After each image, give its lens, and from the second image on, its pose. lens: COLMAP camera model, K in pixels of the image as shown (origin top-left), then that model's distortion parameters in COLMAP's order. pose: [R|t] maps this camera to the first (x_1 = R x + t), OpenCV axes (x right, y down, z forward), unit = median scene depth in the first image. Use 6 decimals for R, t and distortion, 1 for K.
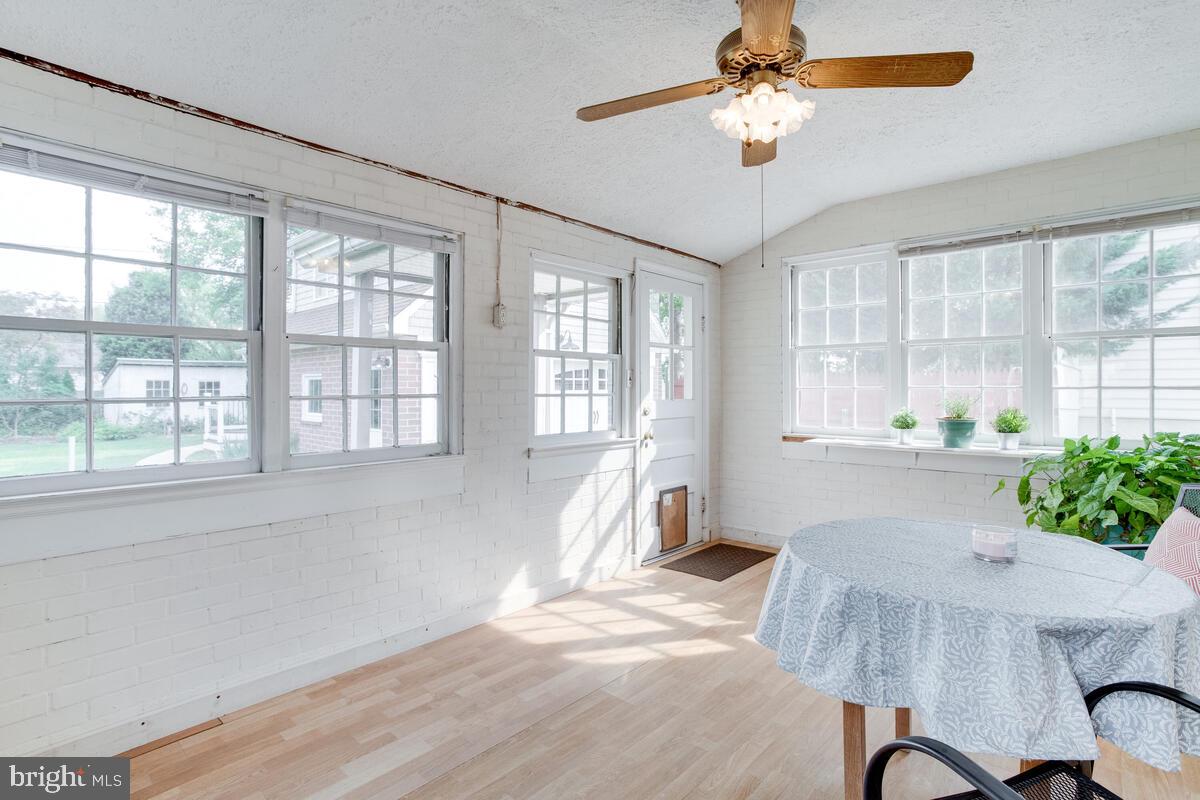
lens RADIAL K [[595.6, 0, 600.9], [0, 595.6, 389.4], [0, 0, 1]] dist [-0.000311, 0.000017]
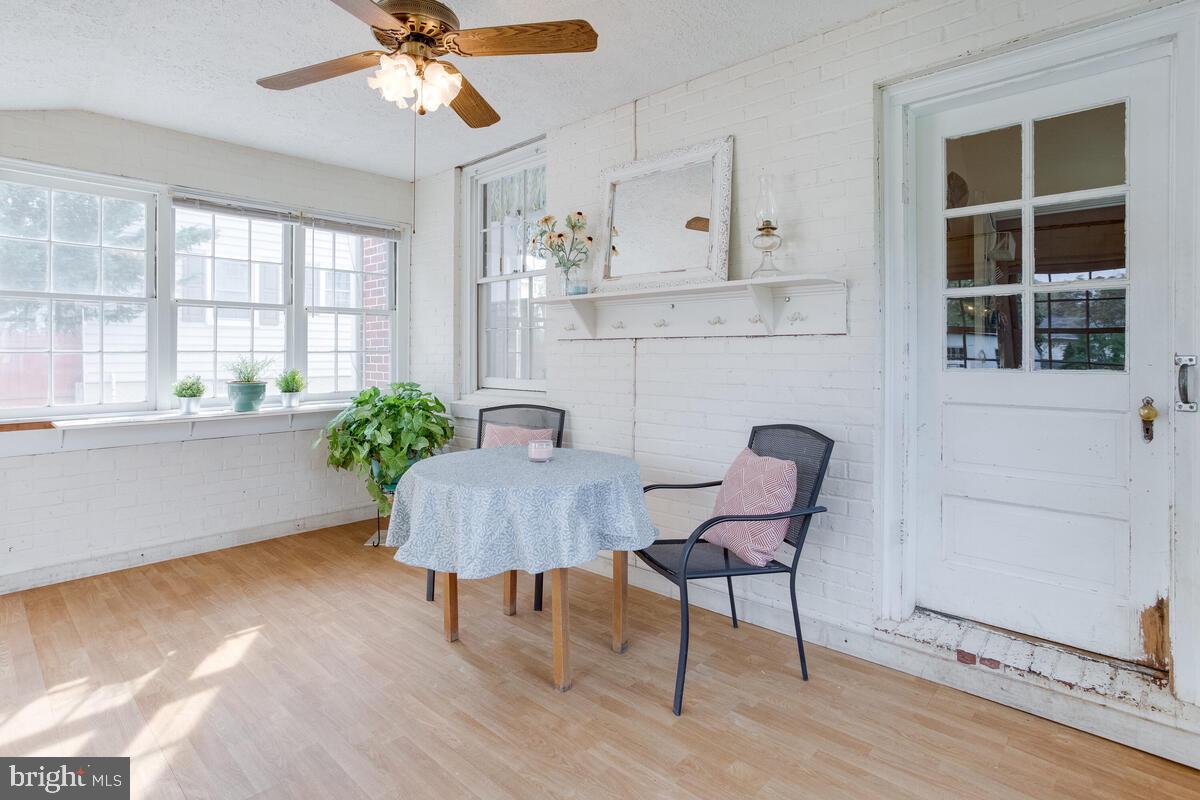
lens RADIAL K [[619.2, 0, 602.7], [0, 619.2, 361.7], [0, 0, 1]] dist [0.001289, 0.000706]
pose [[0.006224, -0.014652, 0.999873, -0.458050], [0.003522, 0.999887, 0.014630, 0.000741], [-0.999974, 0.003430, 0.006274, 0.391227]]
